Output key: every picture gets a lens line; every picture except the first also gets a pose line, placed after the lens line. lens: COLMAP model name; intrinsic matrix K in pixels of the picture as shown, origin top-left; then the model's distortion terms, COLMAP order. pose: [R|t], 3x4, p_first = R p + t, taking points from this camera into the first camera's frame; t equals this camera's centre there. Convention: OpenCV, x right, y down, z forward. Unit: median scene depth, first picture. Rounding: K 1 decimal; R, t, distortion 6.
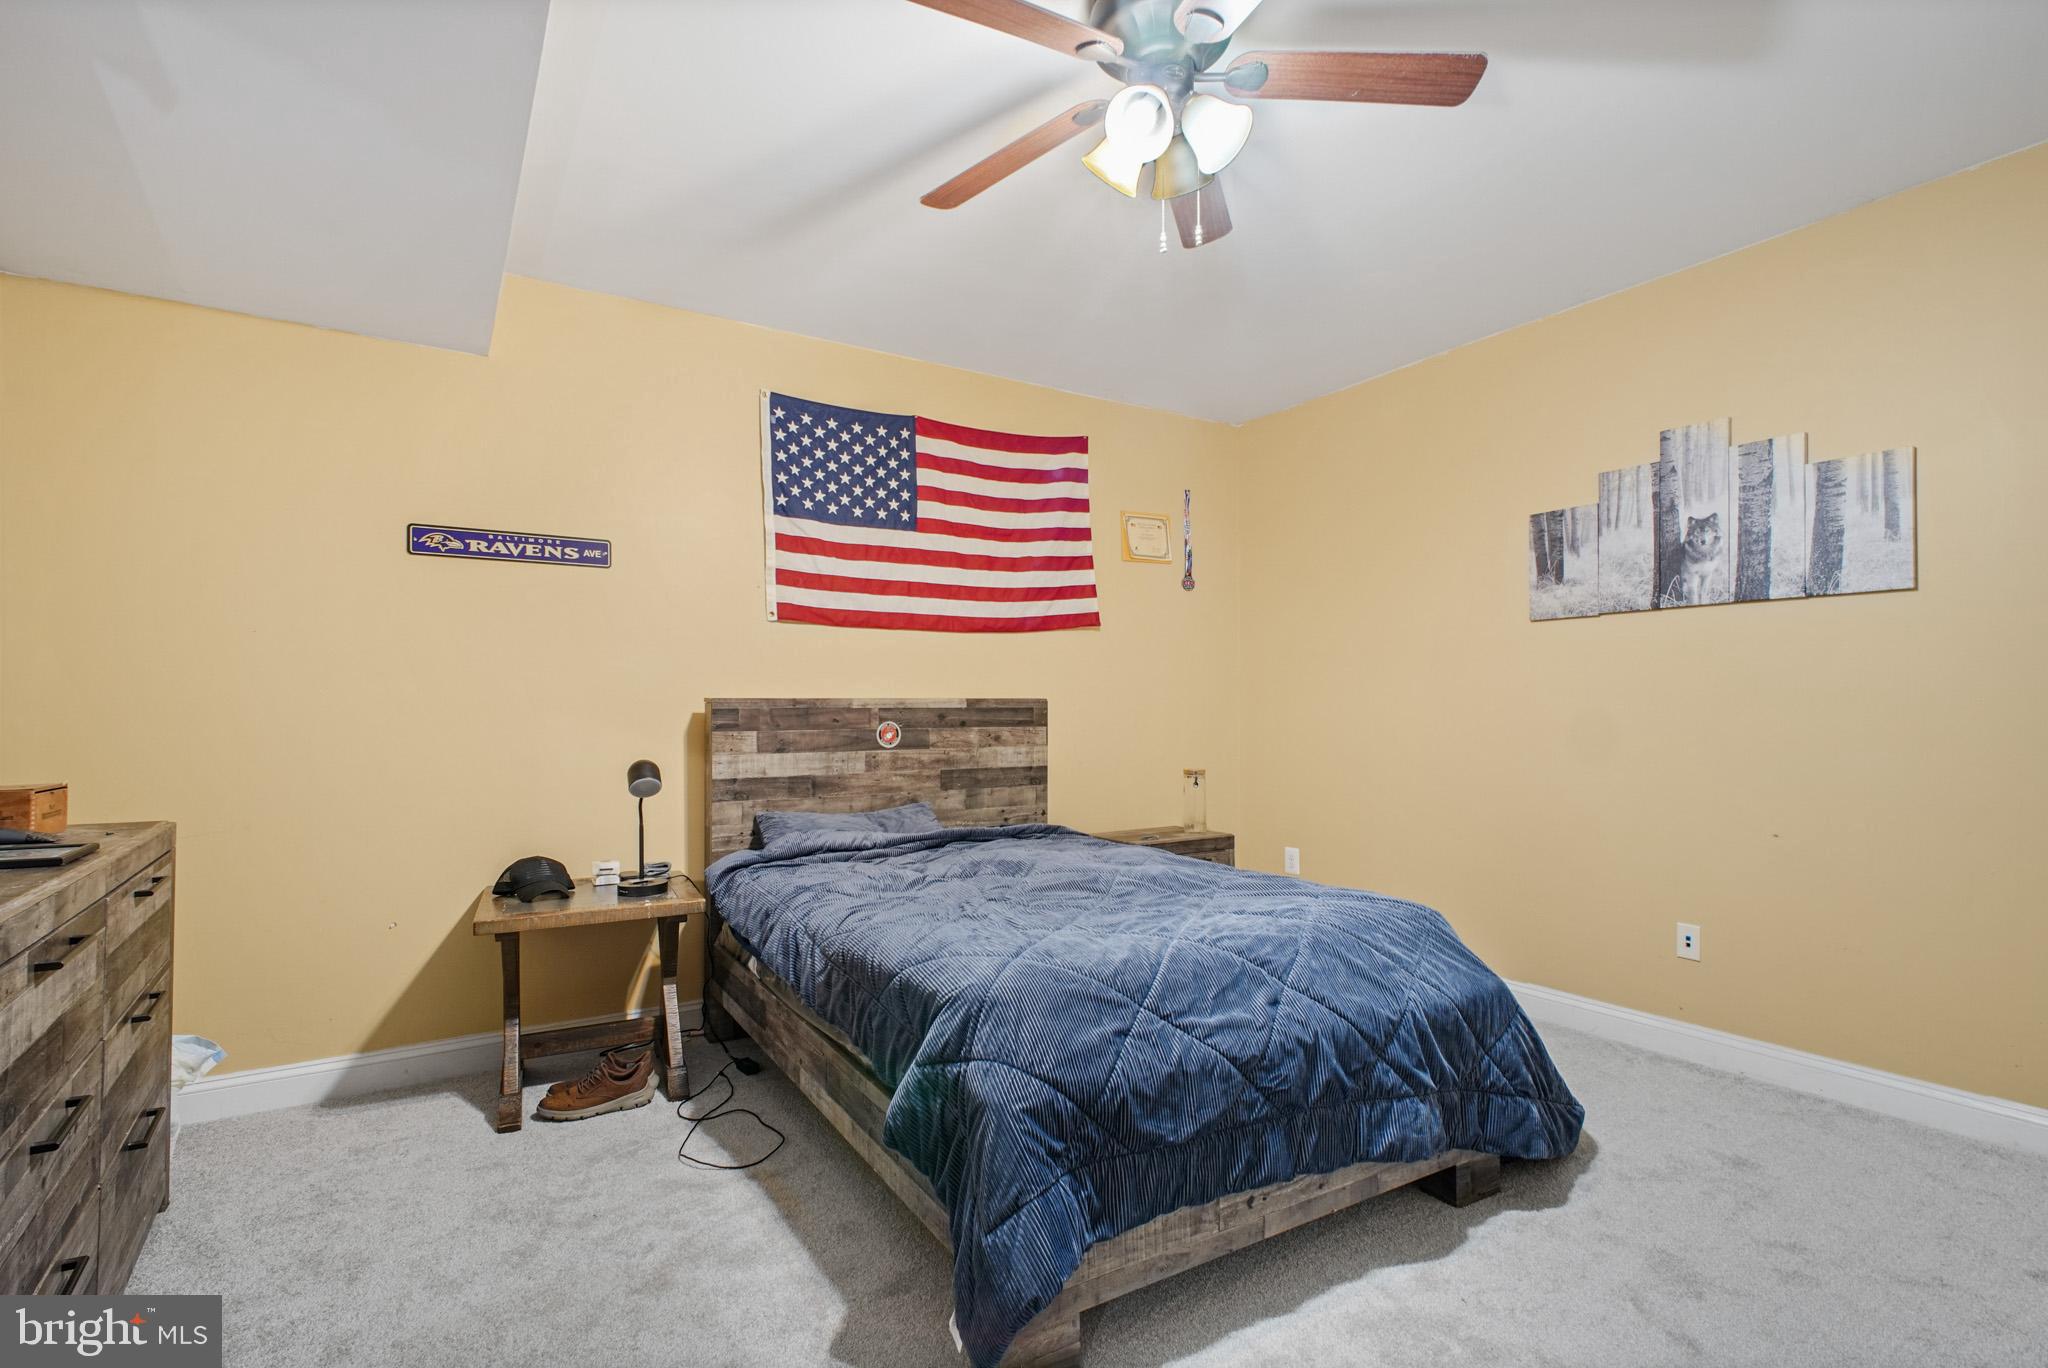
lens RADIAL K [[982.7, 0, 1003.8], [0, 982.7, 695.2], [0, 0, 1]] dist [-0.005825, -0.001971]
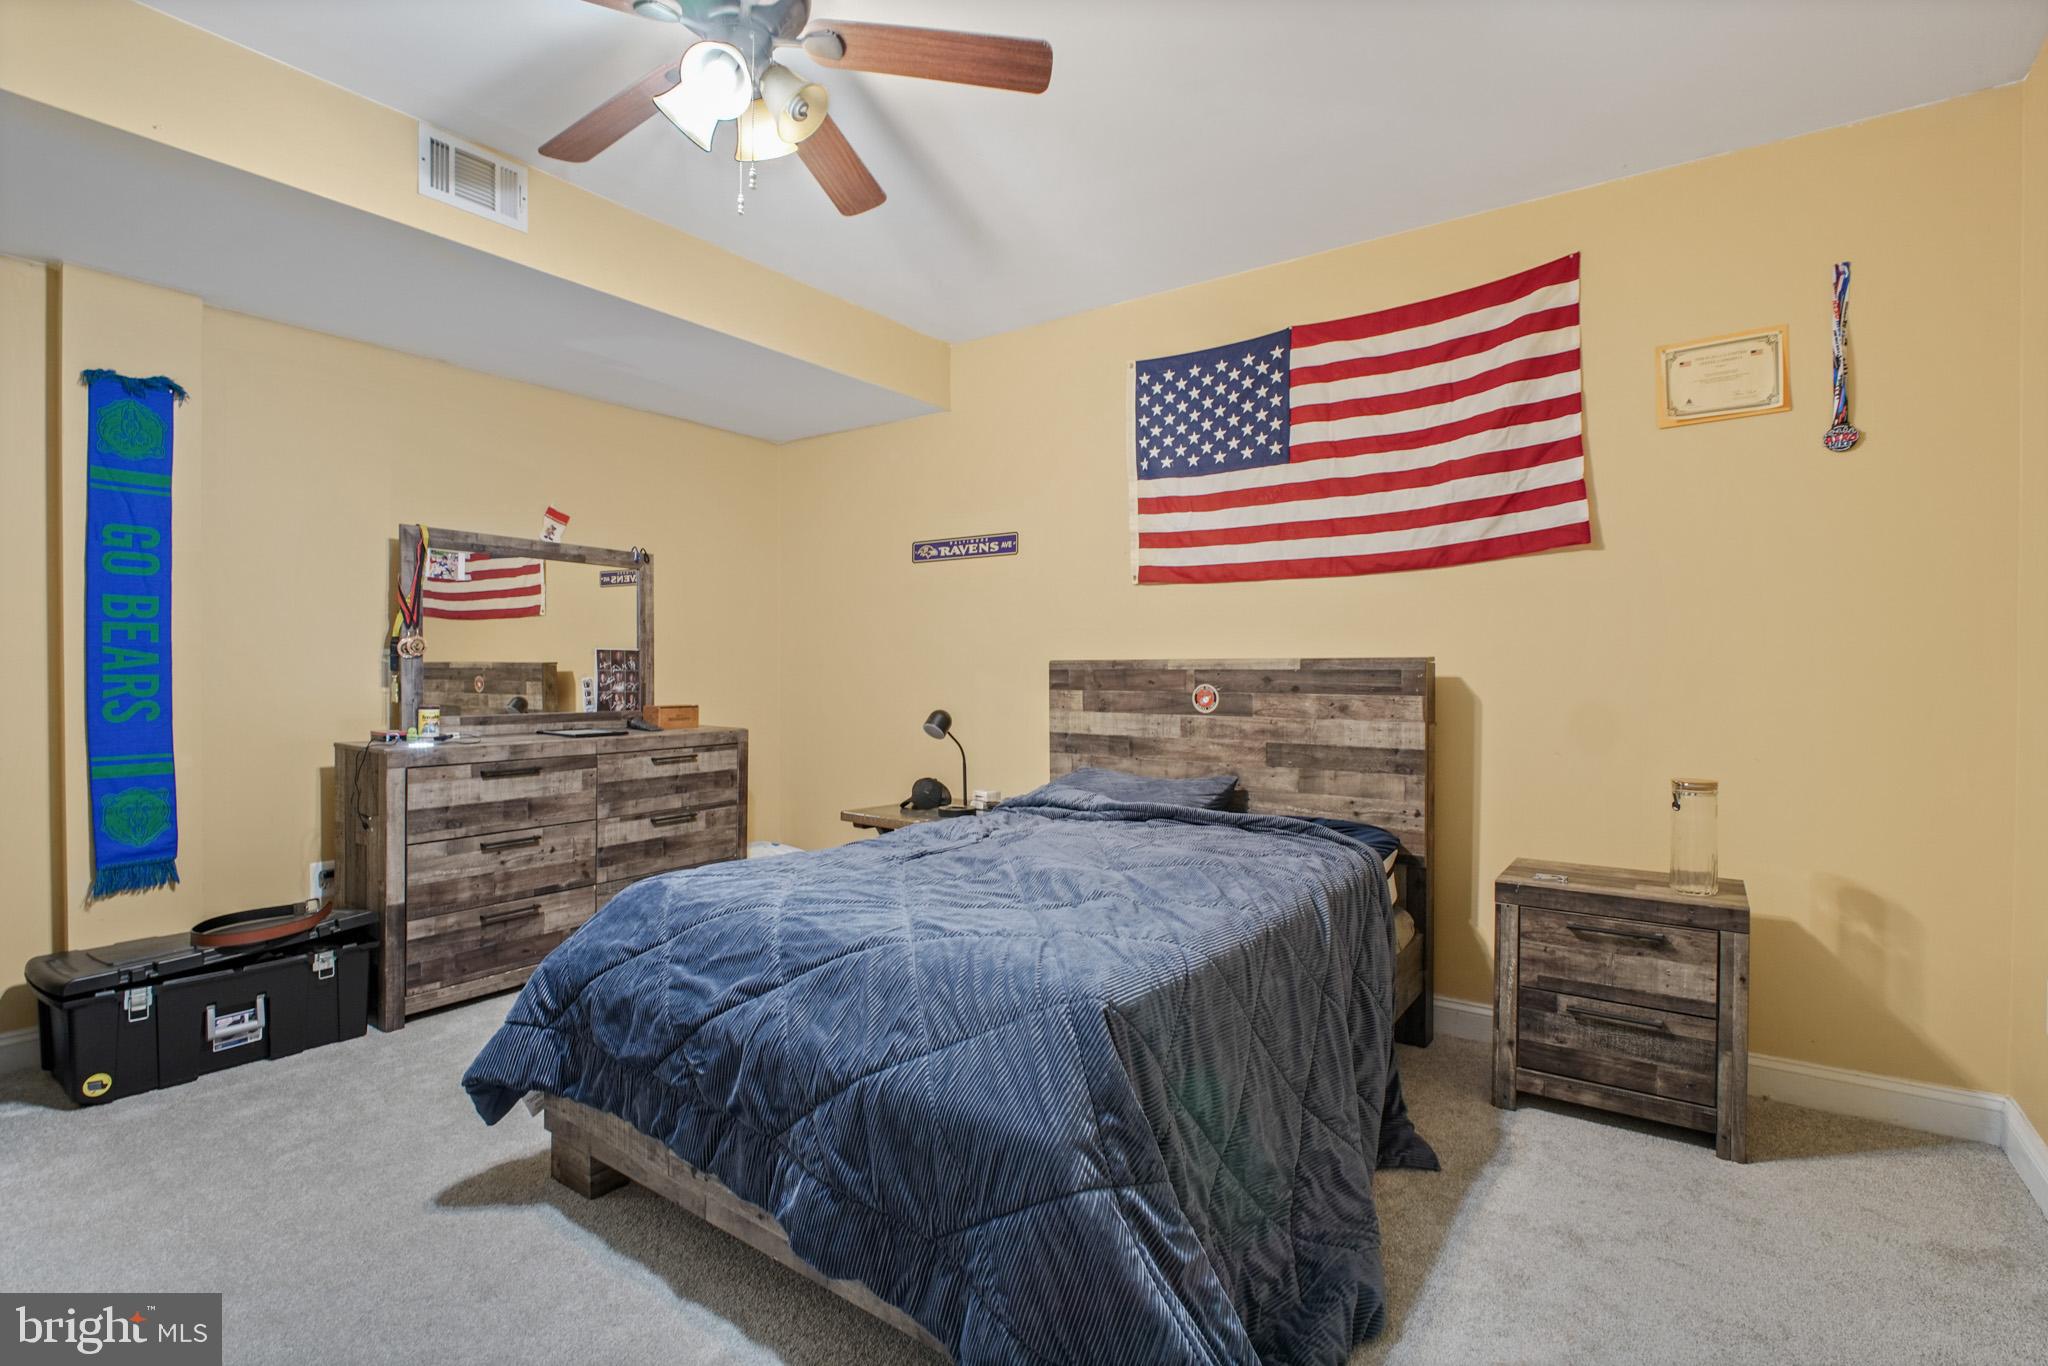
lens RADIAL K [[982.7, 0, 1002.6], [0, 982.7, 678.4], [0, 0, 1]] dist [-0.005825, -0.001971]
pose [[0.356698, 0.011195, -0.934153, 0.662300], [0.008692, 0.999845, 0.015301, 0.005511], [0.934179, -0.013578, 0.356546, 0.490202]]
